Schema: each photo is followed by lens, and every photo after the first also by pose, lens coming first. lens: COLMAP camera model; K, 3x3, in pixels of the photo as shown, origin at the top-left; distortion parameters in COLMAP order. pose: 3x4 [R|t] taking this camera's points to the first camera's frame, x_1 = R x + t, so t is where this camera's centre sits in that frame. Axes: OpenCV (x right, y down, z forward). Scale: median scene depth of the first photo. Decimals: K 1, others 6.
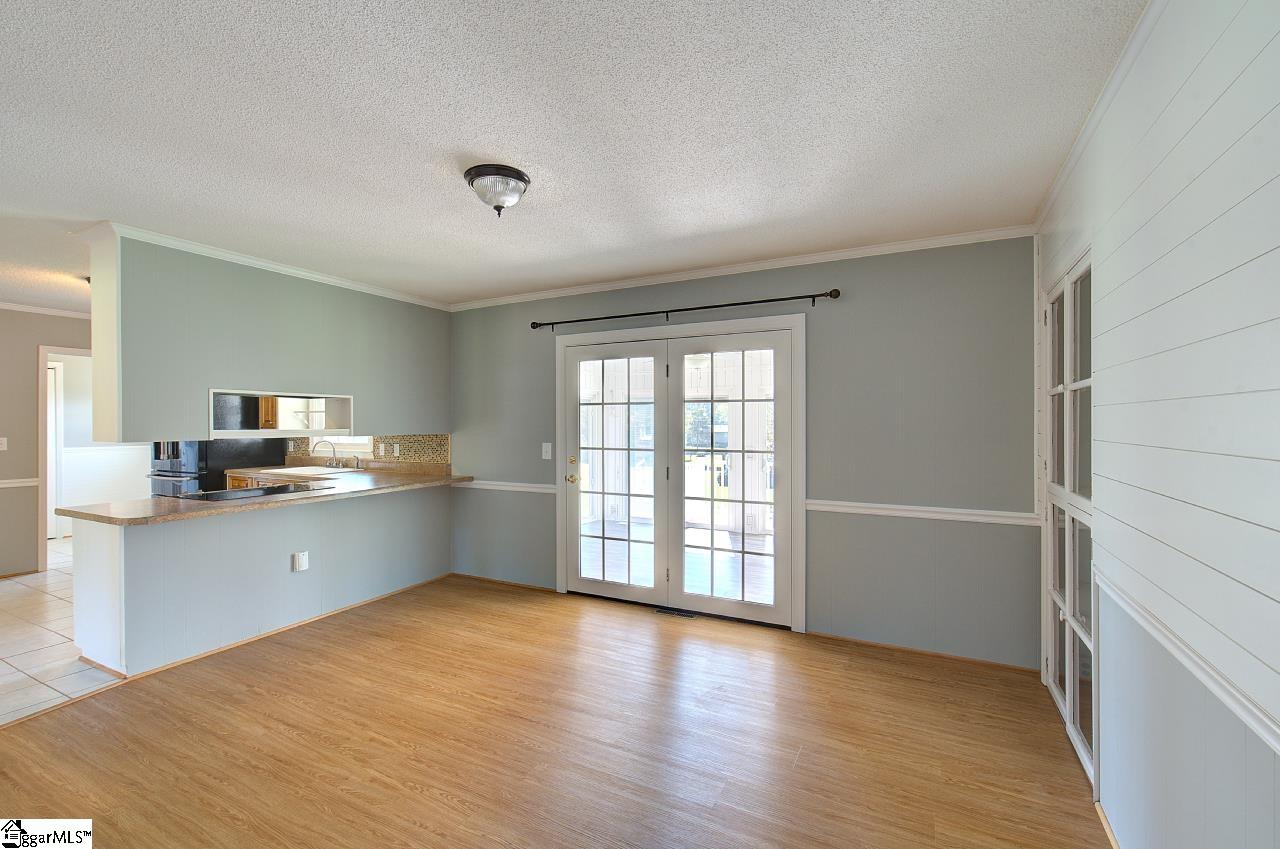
lens RADIAL K [[552.5, 0, 643.5], [0, 552.5, 424.5], [0, 0, 1]] dist [-0.000757, 0.000585]
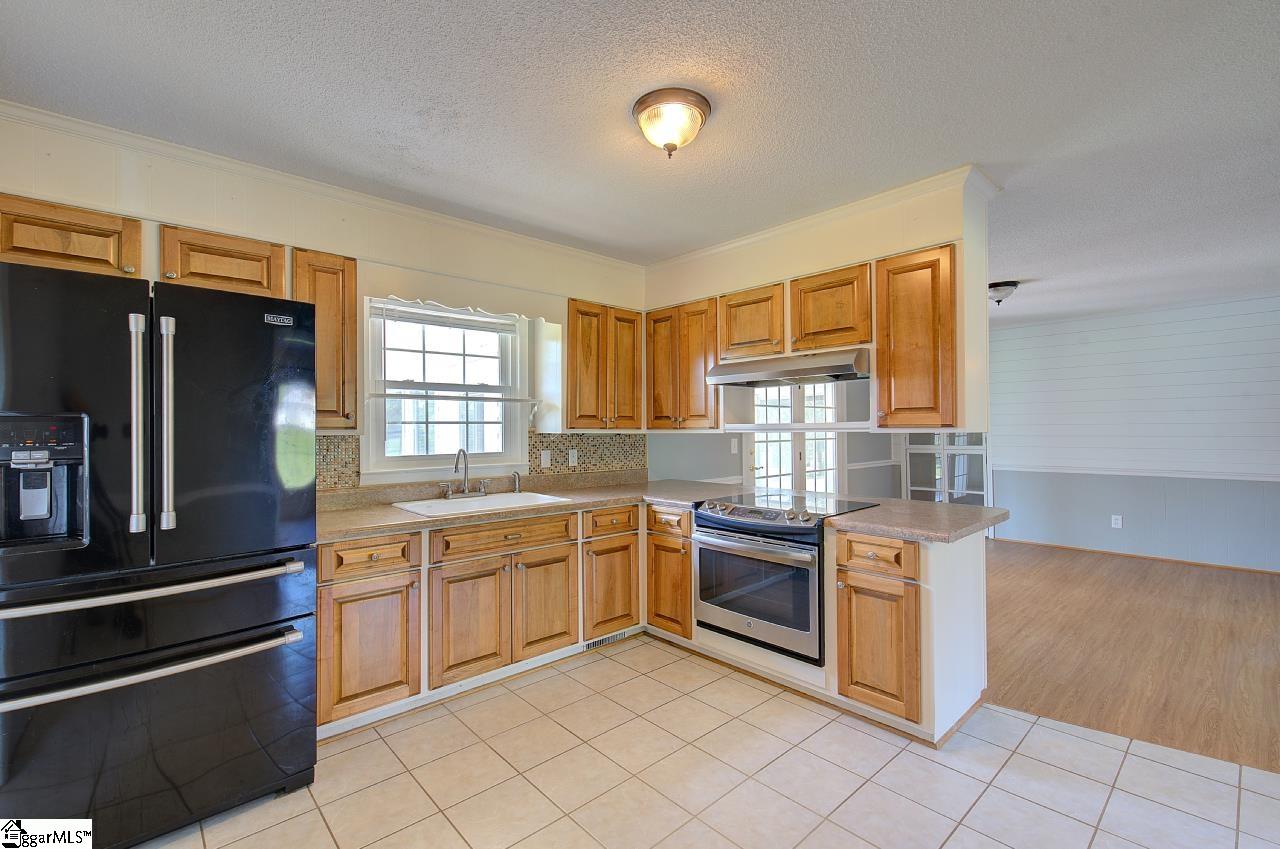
lens RADIAL K [[562.3, 0, 640.0], [0, 562.3, 424.5], [0, 0, 1]] dist [-0.000057, 0.000968]
pose [[0.351077, 0.005771, 0.936329, -1.917087], [0.015670, 0.999805, -0.012038, 0.023554], [-0.936216, 0.018899, 0.350918, 1.156172]]
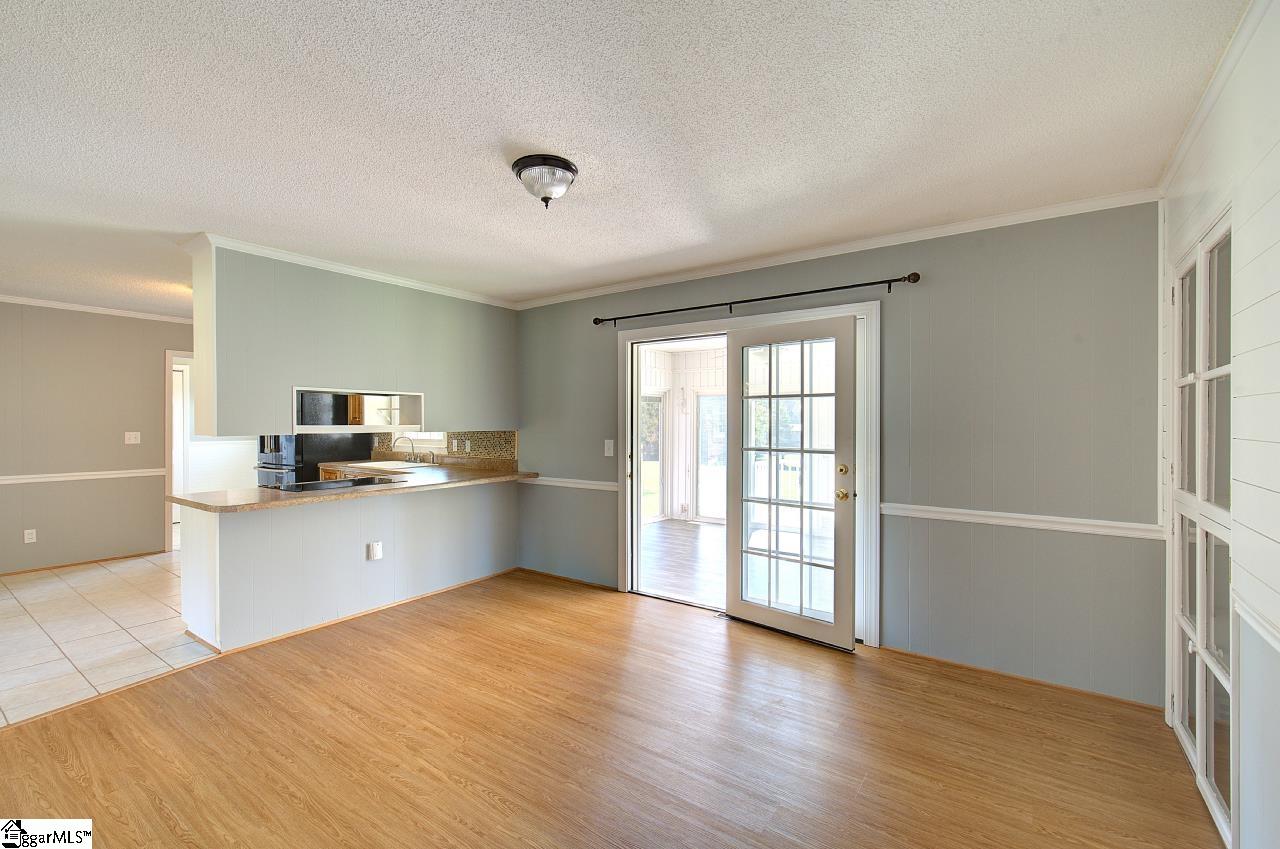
lens RADIAL K [[554.3, 0, 643.2], [0, 554.3, 424.5], [0, 0, 1]] dist [-0.000509, 0.000828]
pose [[0.990133, 0.002607, -0.140103, 0.037631], [-0.002243, 0.999994, 0.002759, 0.004321], [0.140110, -0.002418, 0.990133, 0.036034]]
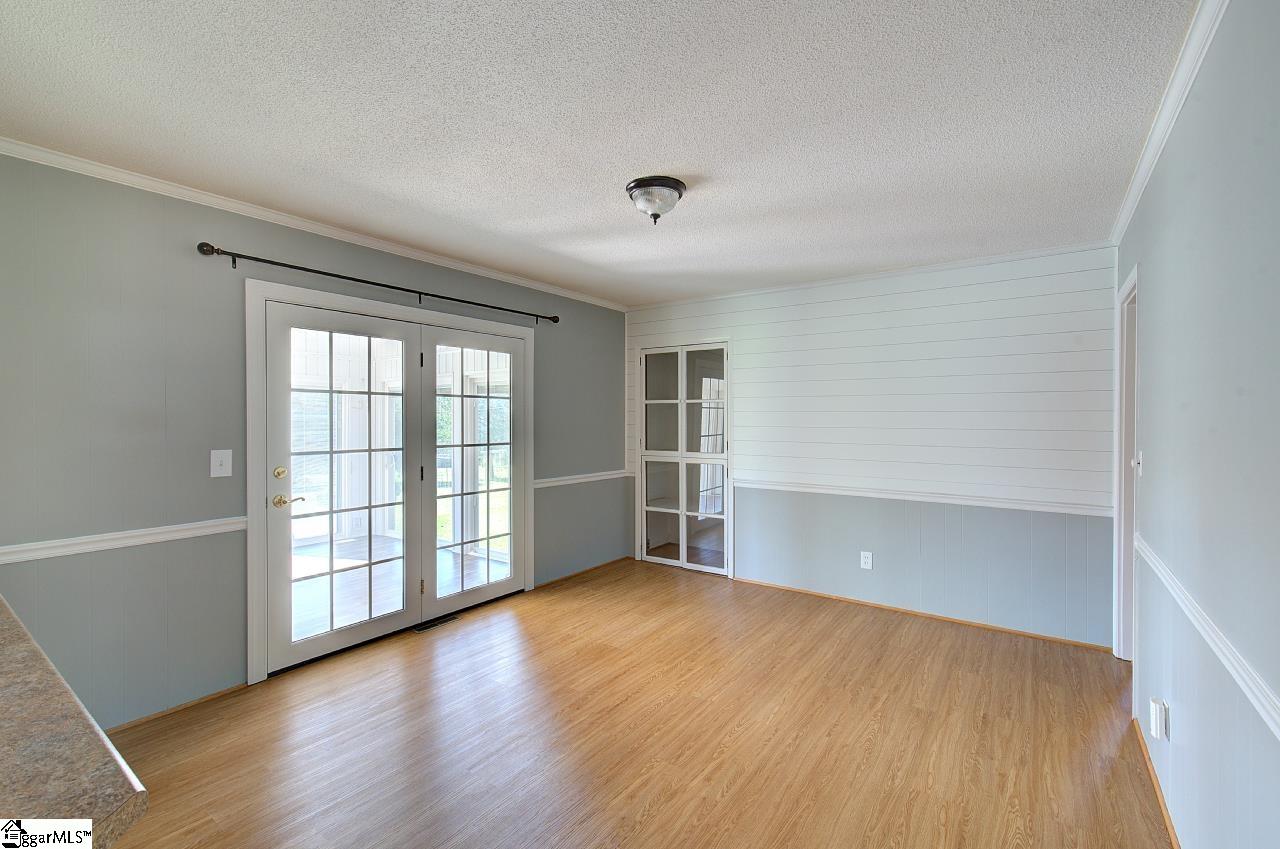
lens RADIAL K [[547.8, 0, 642.5], [0, 547.8, 419.9], [0, 0, 1]] dist [0.000066, 0.000274]
pose [[0.154267, -0.000771, 0.988029, -1.025124], [0.001432, 0.999999, 0.000557, 0.001511], [-0.988028, 0.001329, 0.154268, 0.671086]]
